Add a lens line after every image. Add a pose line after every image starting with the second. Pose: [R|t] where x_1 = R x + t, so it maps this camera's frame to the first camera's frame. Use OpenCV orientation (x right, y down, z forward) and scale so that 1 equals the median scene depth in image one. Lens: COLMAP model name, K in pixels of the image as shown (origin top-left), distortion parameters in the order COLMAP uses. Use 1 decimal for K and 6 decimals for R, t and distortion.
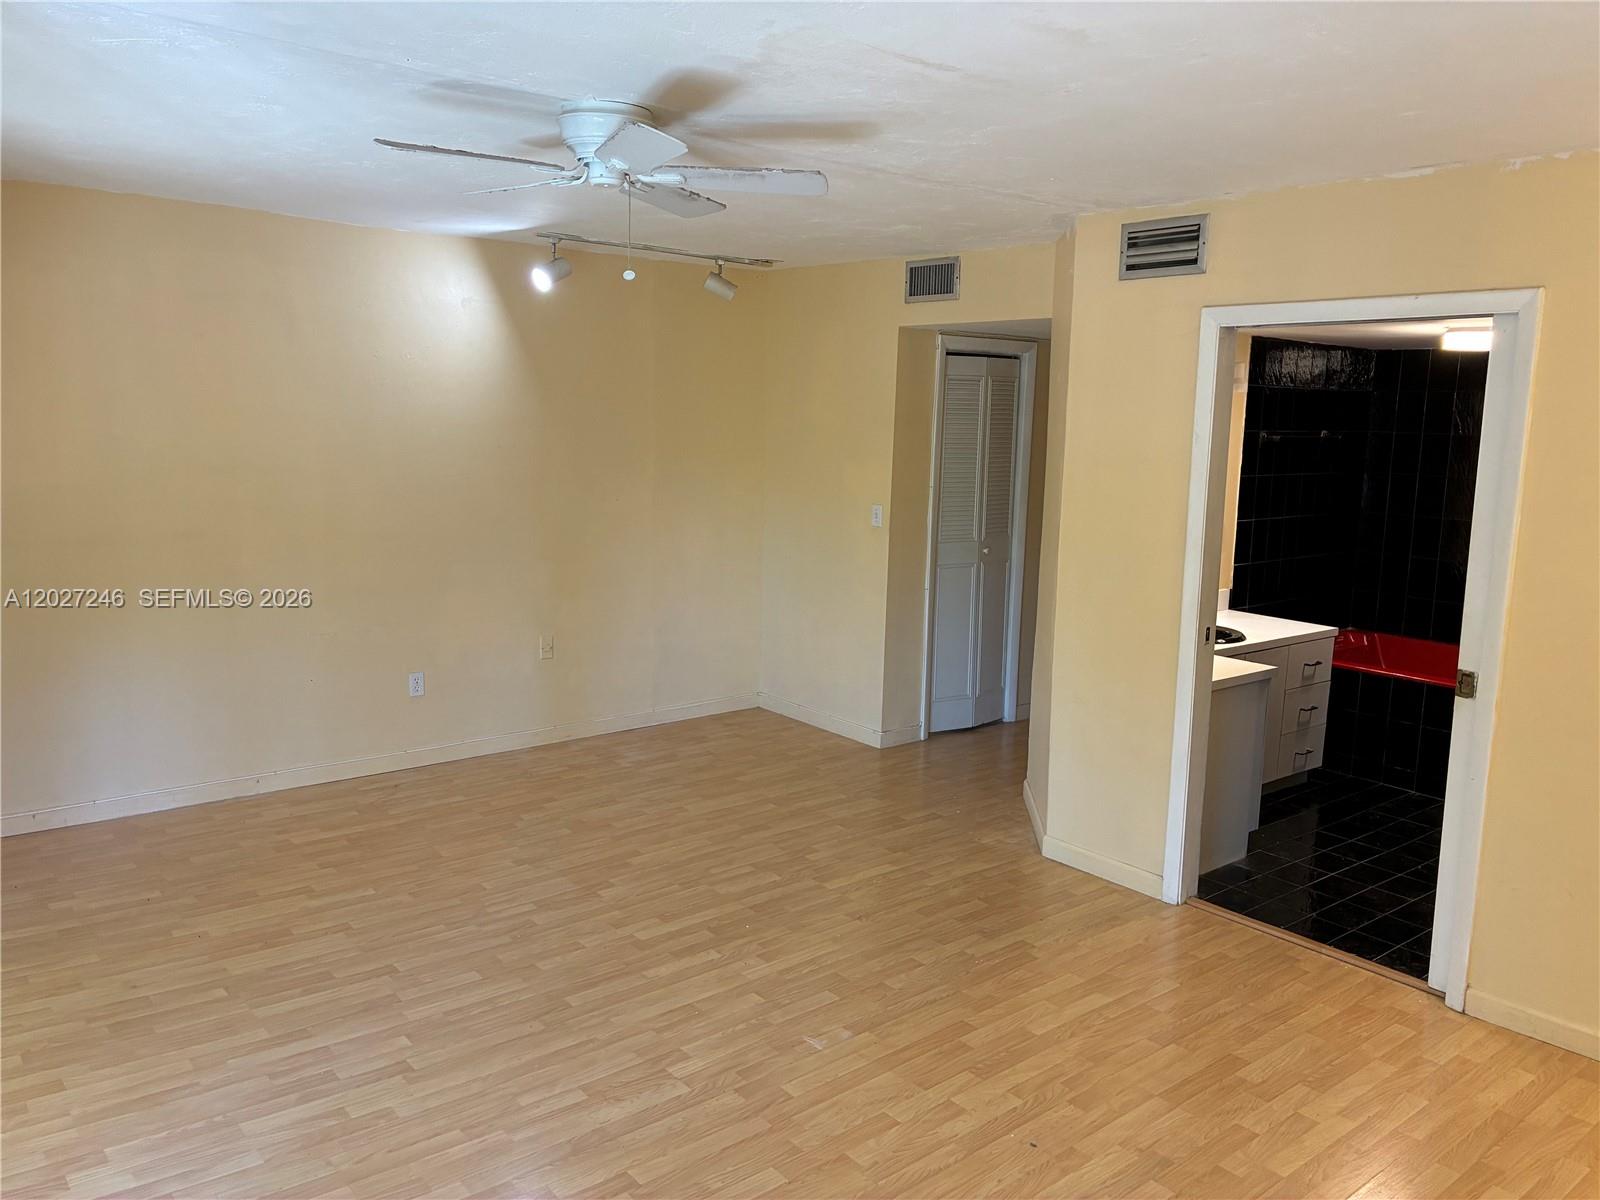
lens RADIAL K [[1219.8, 0, 799.6], [0, 1219.8, 600.9], [0, 0, 1]] dist [-0.005873, 0.003706]
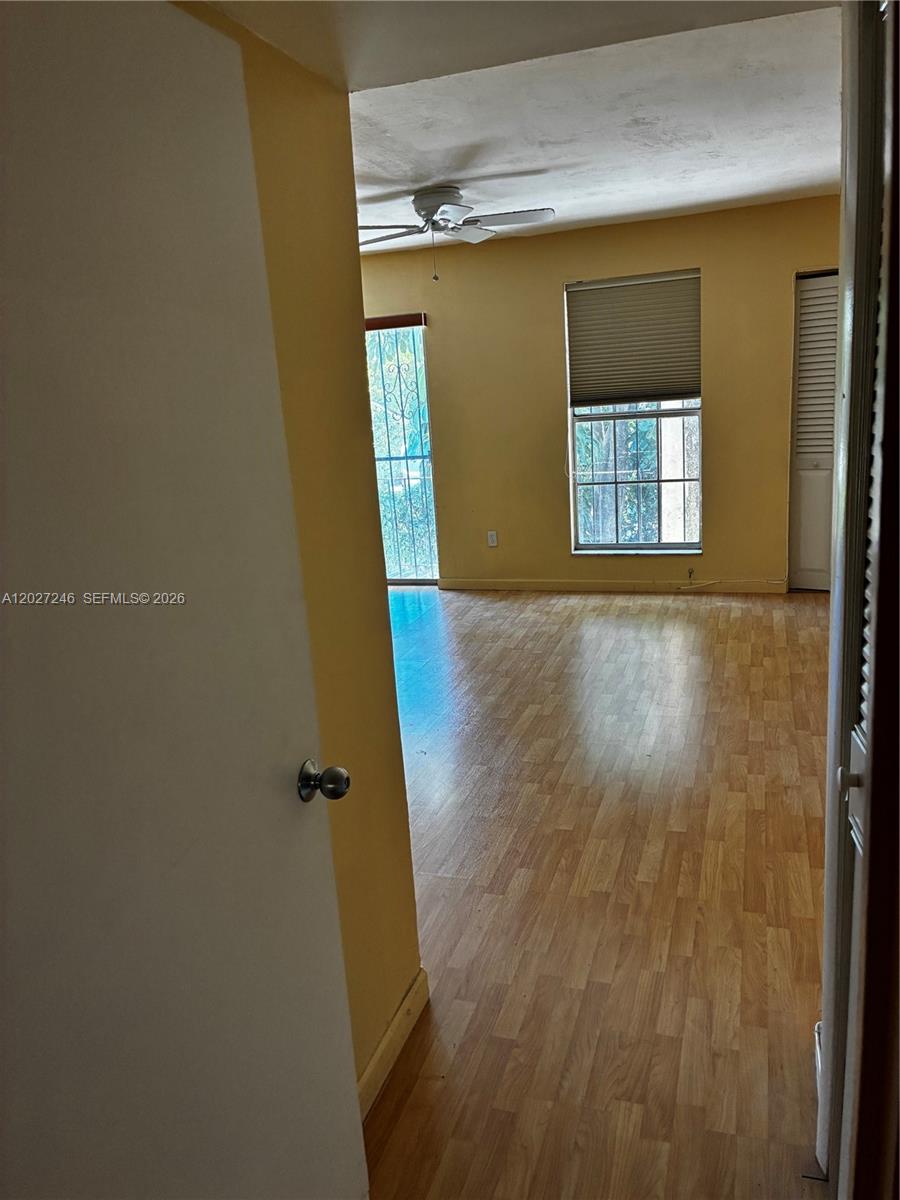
lens RADIAL K [[914.9, 0, 448.6], [0, 914.9, 598.6], [0, 0, 1]] dist [-0.005873, 0.003706]
pose [[-0.847843, 0.154474, -0.507247, 0.500284], [-0.032495, 0.939690, 0.340481, -0.222061], [0.529250, 0.305158, -0.791690, 1.773036]]
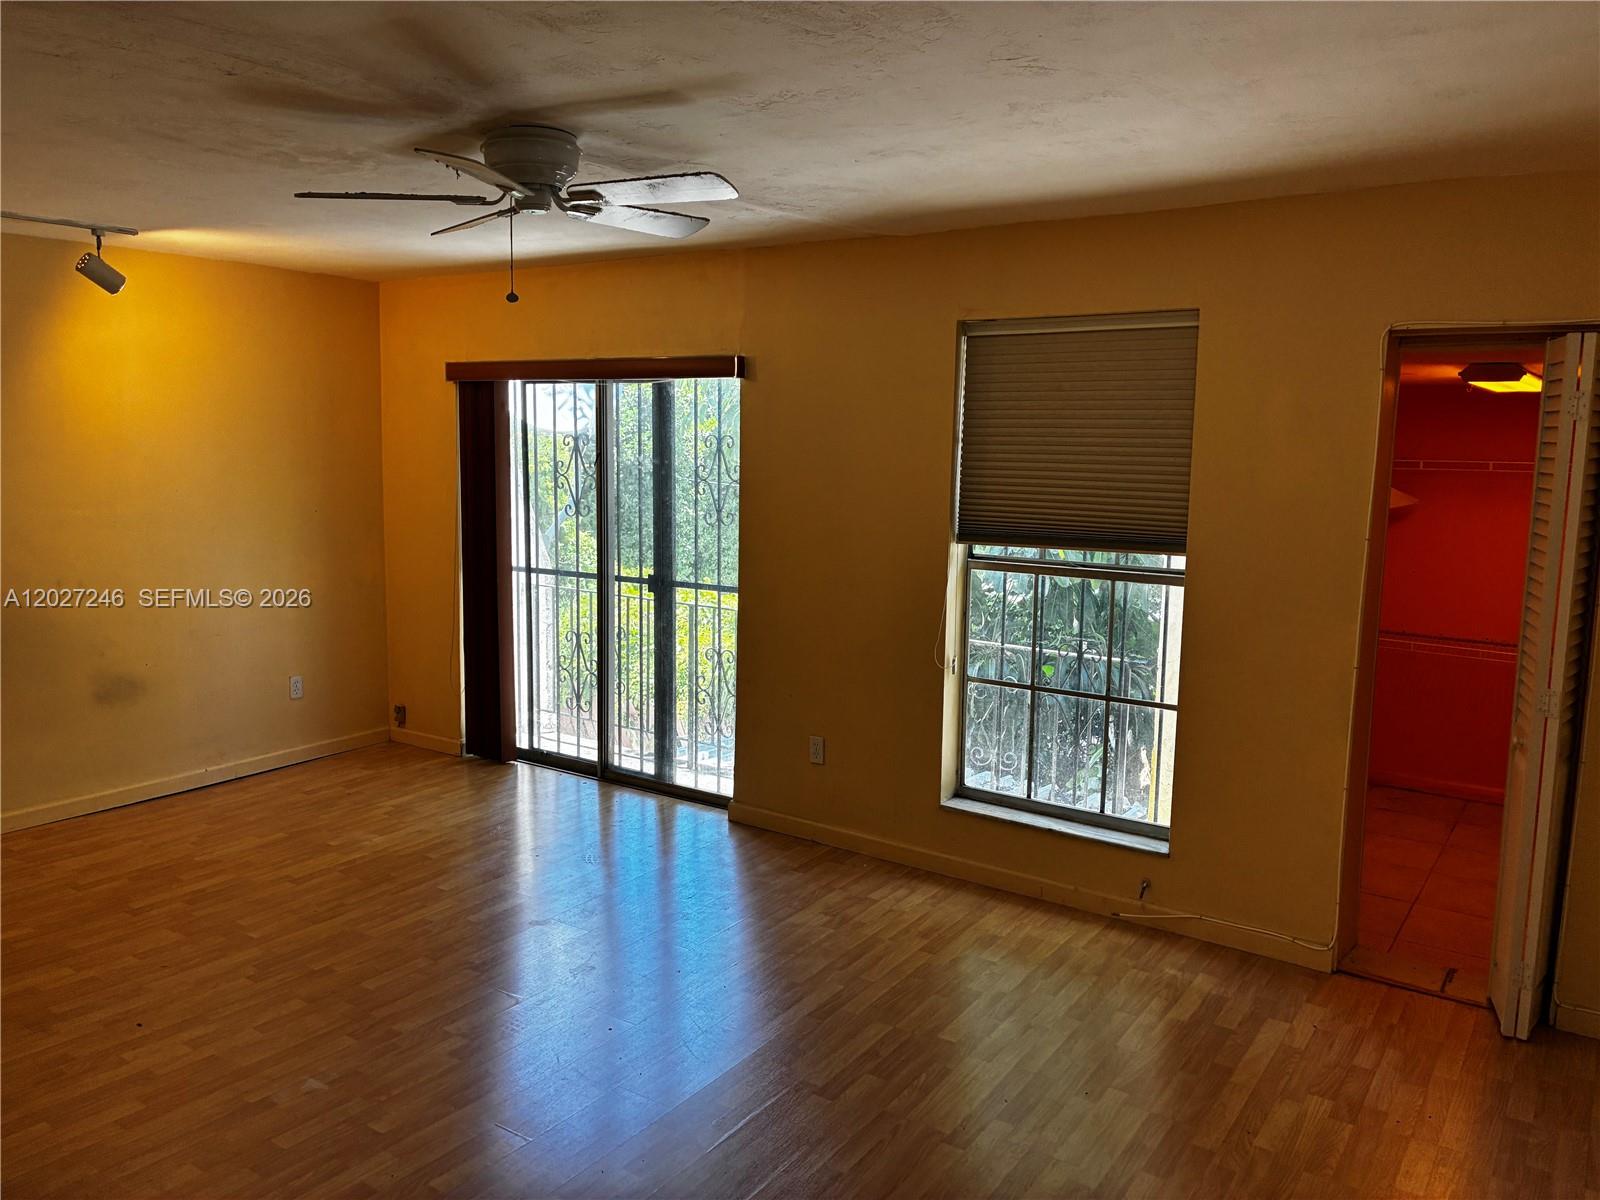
lens RADIAL K [[1219.8, 0, 803.0], [0, 1219.8, 601.5], [0, 0, 1]] dist [-0.005873, 0.003706]
pose [[-0.956796, 0.001157, -0.290759, -0.064222], [-0.080935, 0.959411, 0.270149, -0.248115], [0.279270, 0.282010, -0.917867, 1.561483]]
